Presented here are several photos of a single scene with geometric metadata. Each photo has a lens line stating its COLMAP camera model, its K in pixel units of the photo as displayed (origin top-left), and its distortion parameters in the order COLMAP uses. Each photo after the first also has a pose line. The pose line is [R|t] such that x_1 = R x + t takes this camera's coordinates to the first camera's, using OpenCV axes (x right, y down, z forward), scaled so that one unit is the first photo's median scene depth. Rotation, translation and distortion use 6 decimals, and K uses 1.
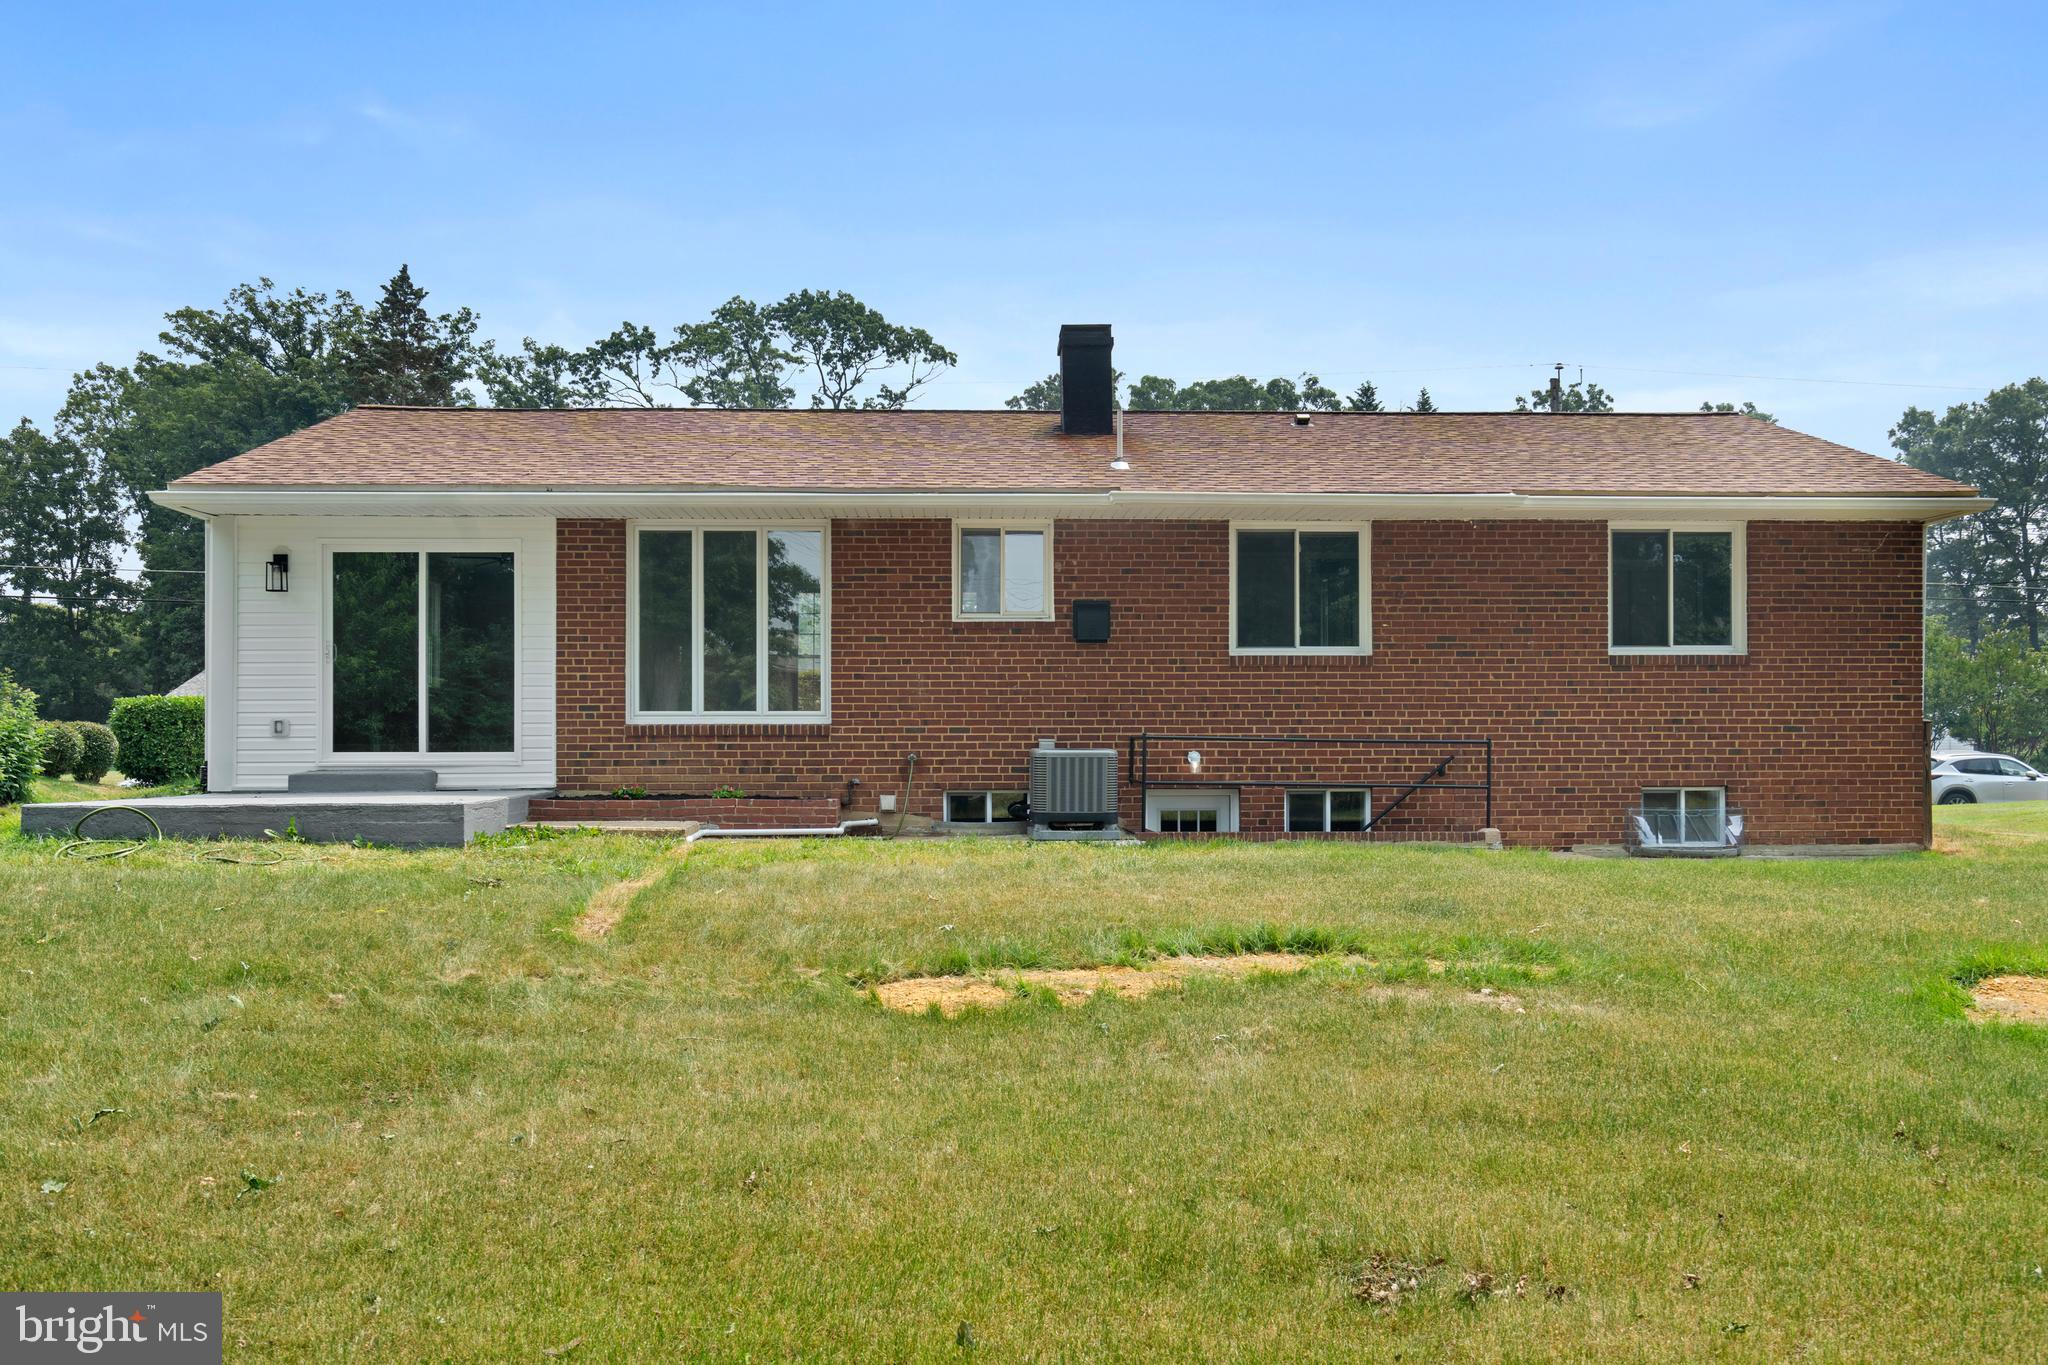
lens RADIAL K [[1699.9, 0, 1038.8], [0, 1699.9, 738.1], [0, 0, 1]] dist [0.018757, -0.007764]
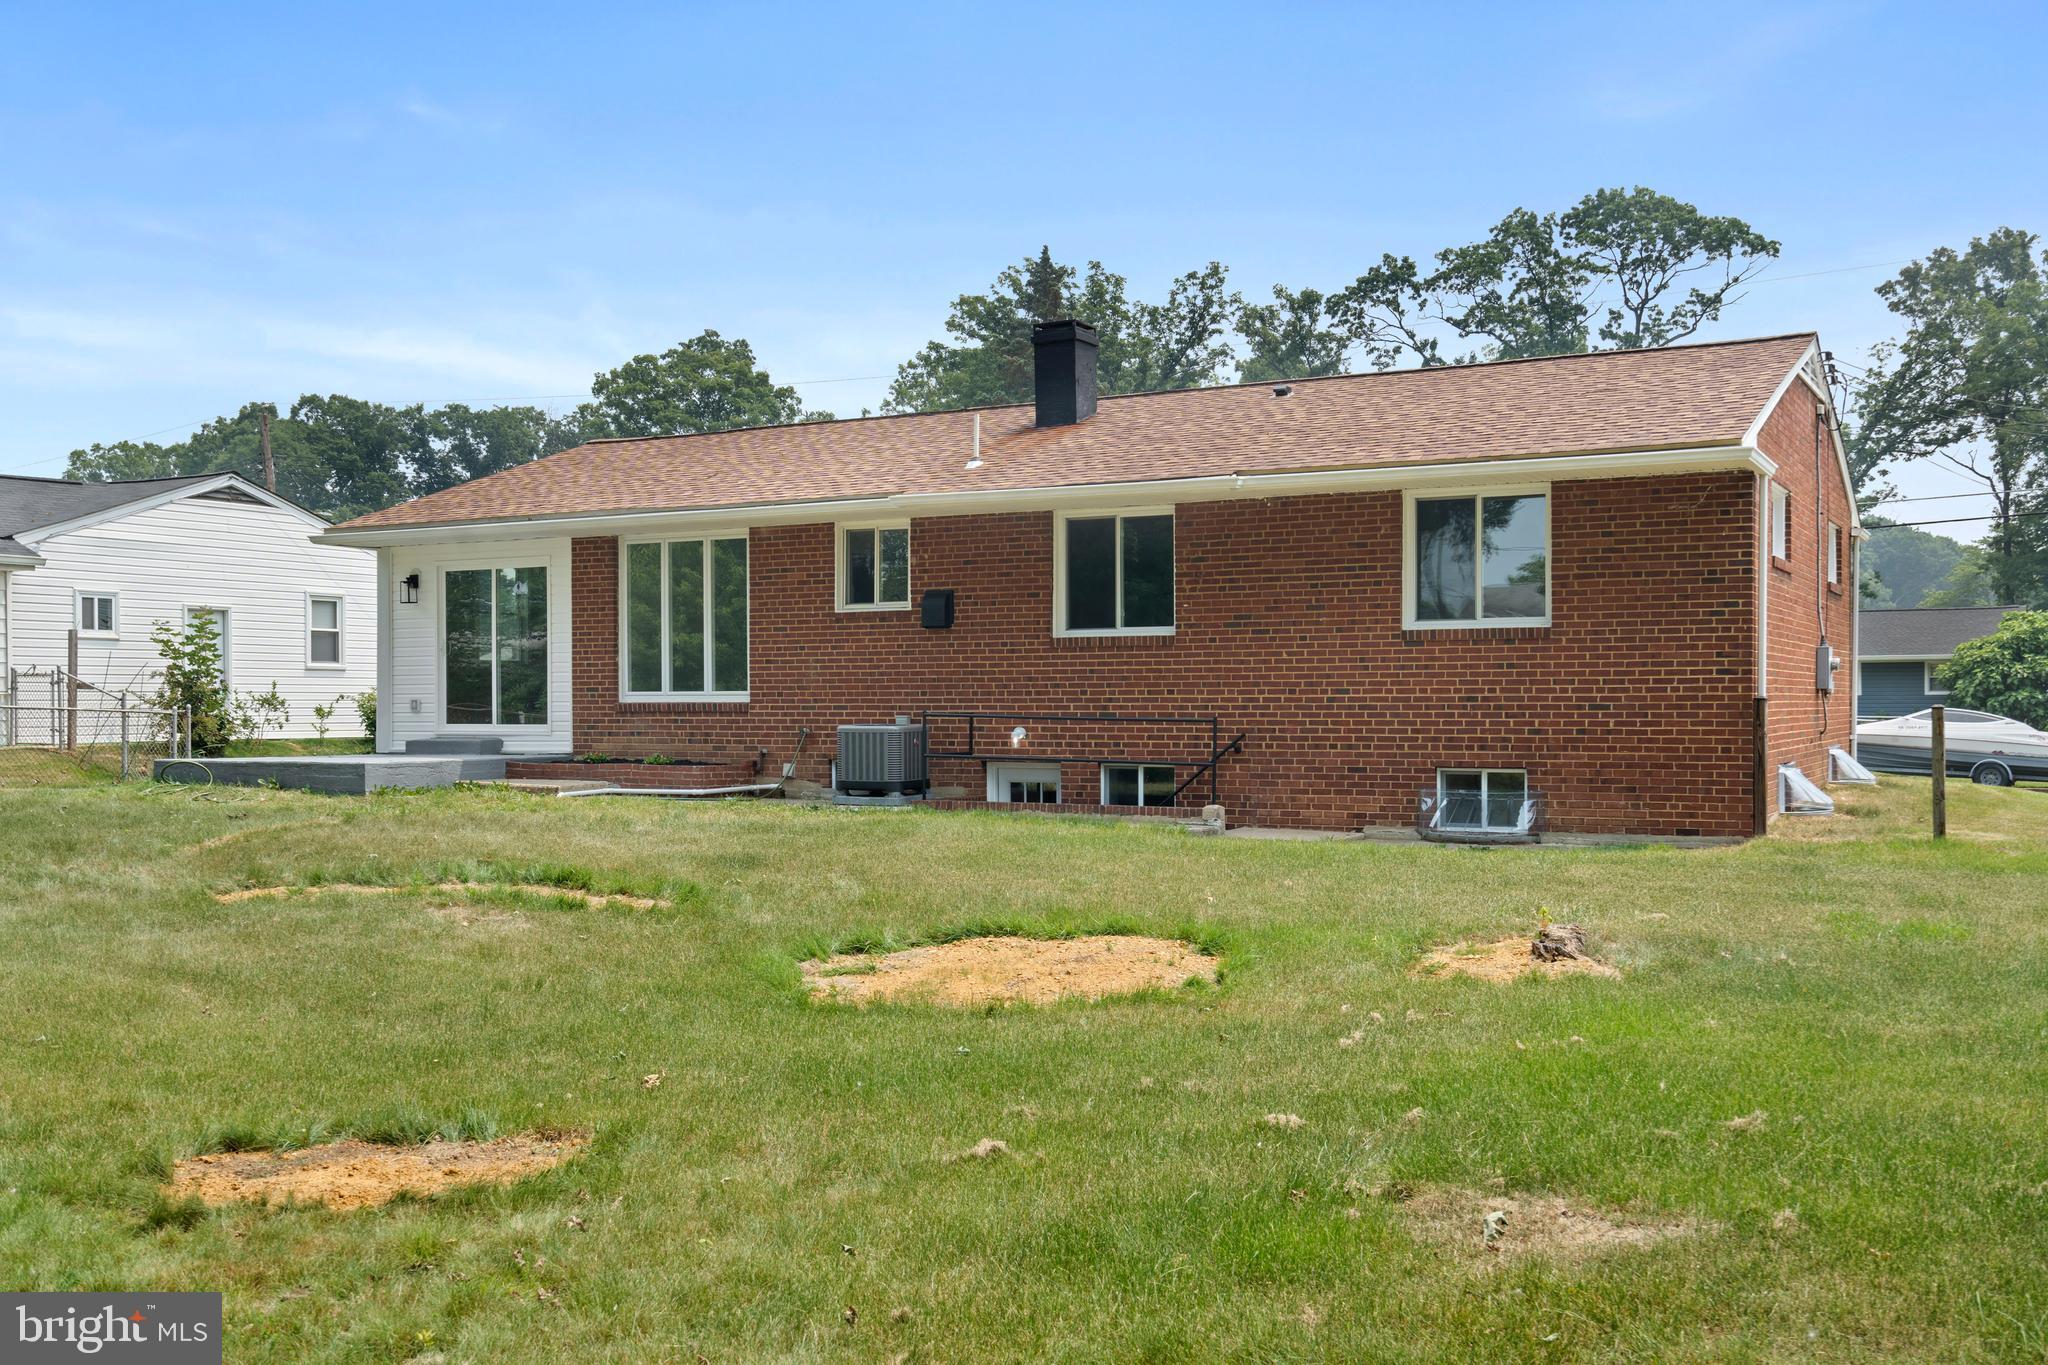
lens RADIAL K [[1972.2, 0, 1022.9], [0, 1972.2, 687.5], [0, 0, 1]] dist [0.013864, 0.000000]
pose [[0.854063, -0.004249, -0.520152, 0.742420], [0.000070, 0.999968, -0.008055, -0.007426], [0.520170, 0.006843, 0.854035, -0.064841]]
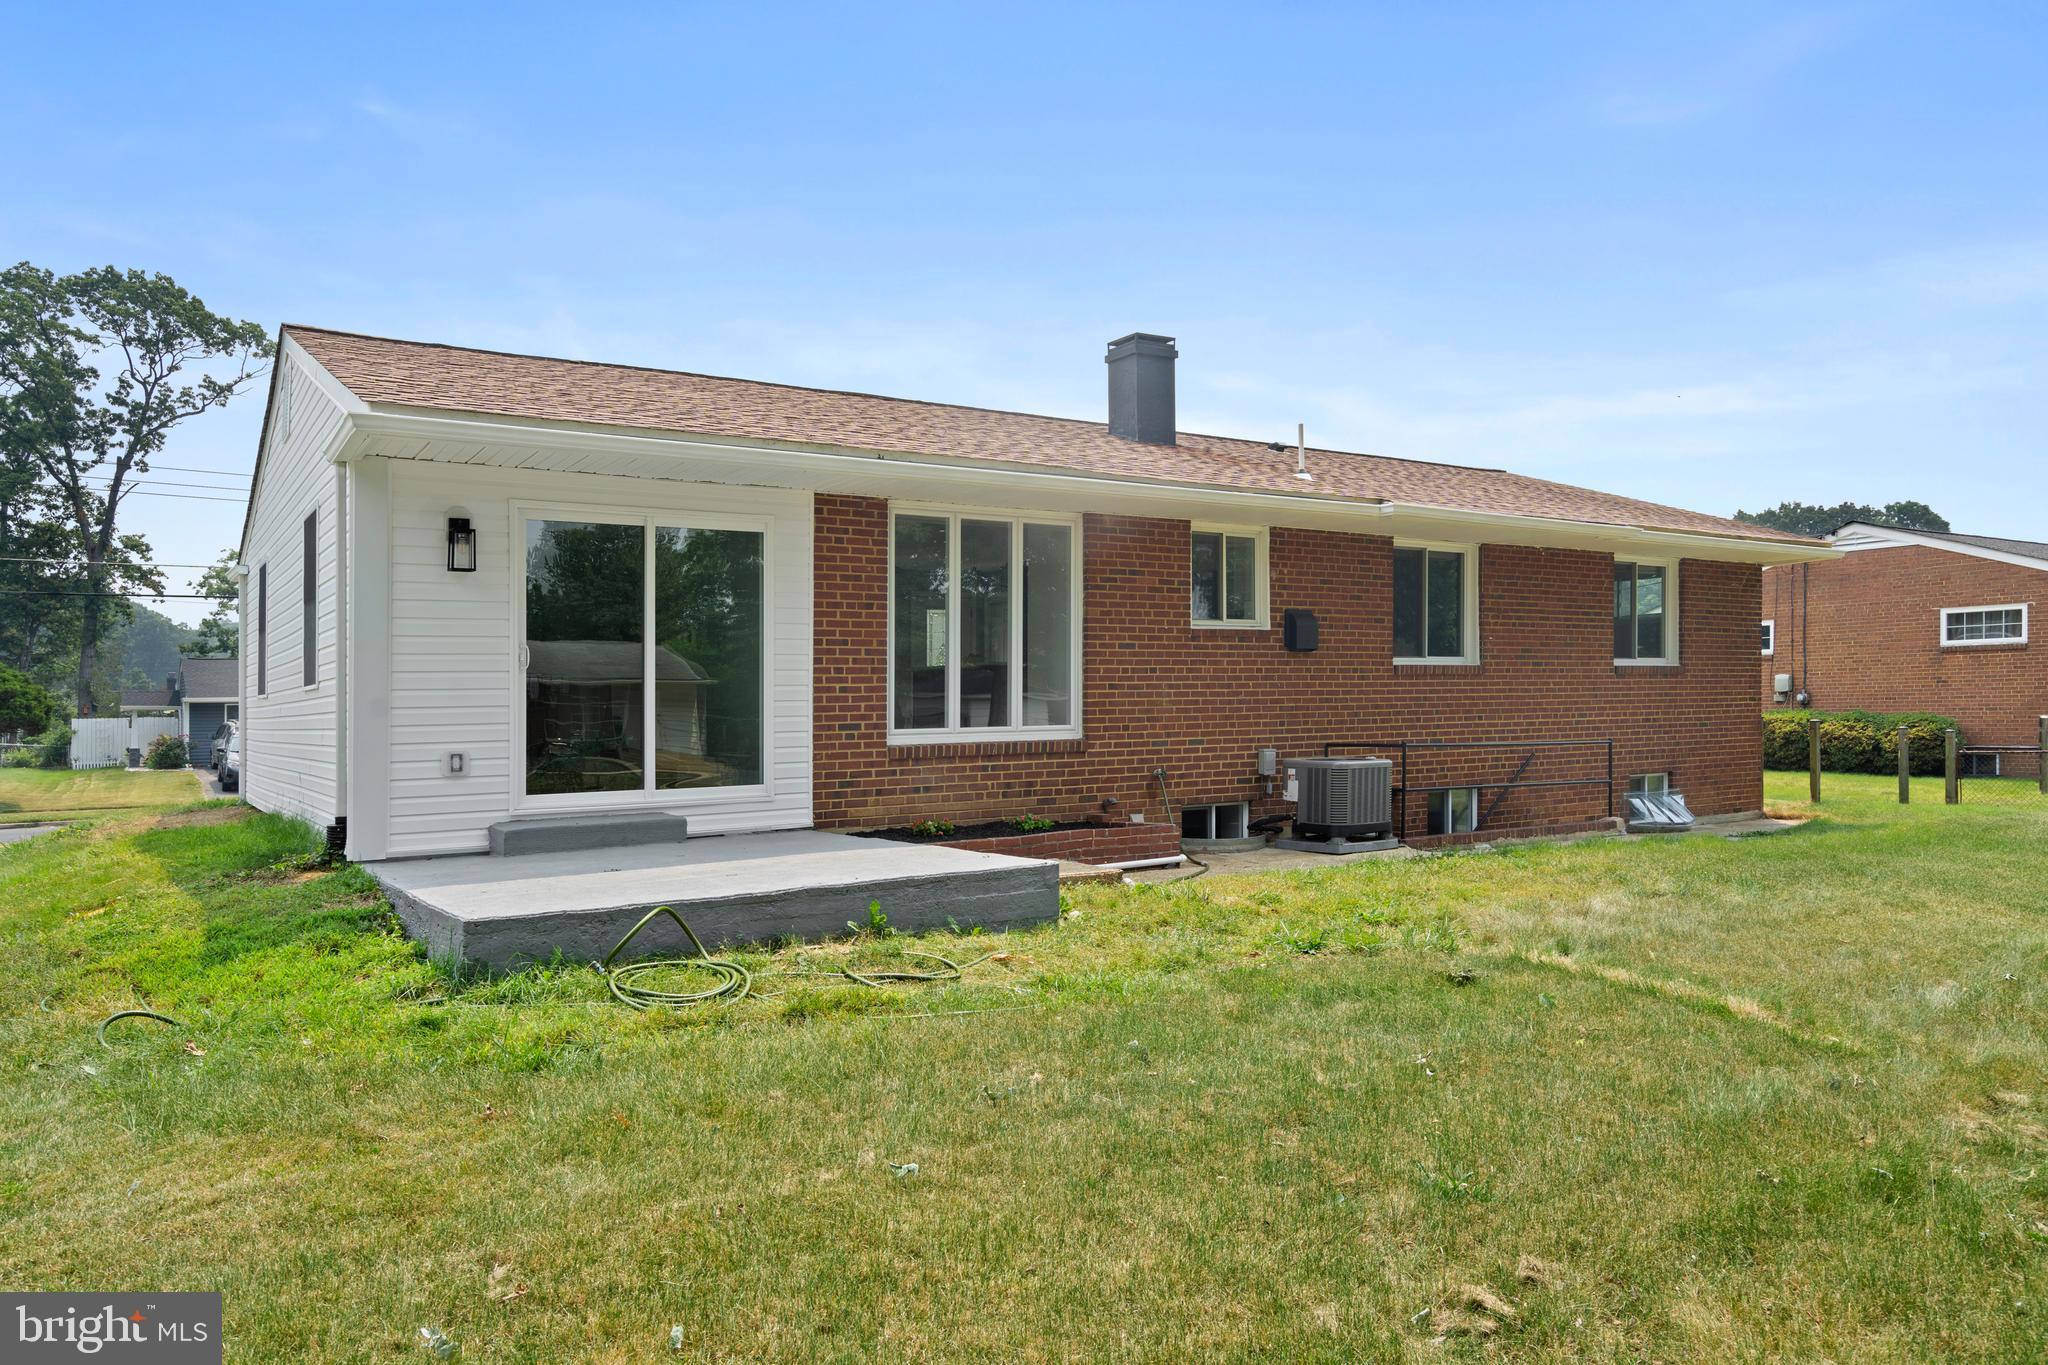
lens RADIAL K [[1385.8, 0, 1032.6], [0, 1385.8, 734.6], [0, 0, 1]] dist [0.000128, 0.001242]
pose [[0.859576, -0.022838, 0.510498, -0.522180], [0.017570, 0.999731, 0.015141, -0.022223], [-0.510706, -0.004045, 0.859746, 0.375264]]
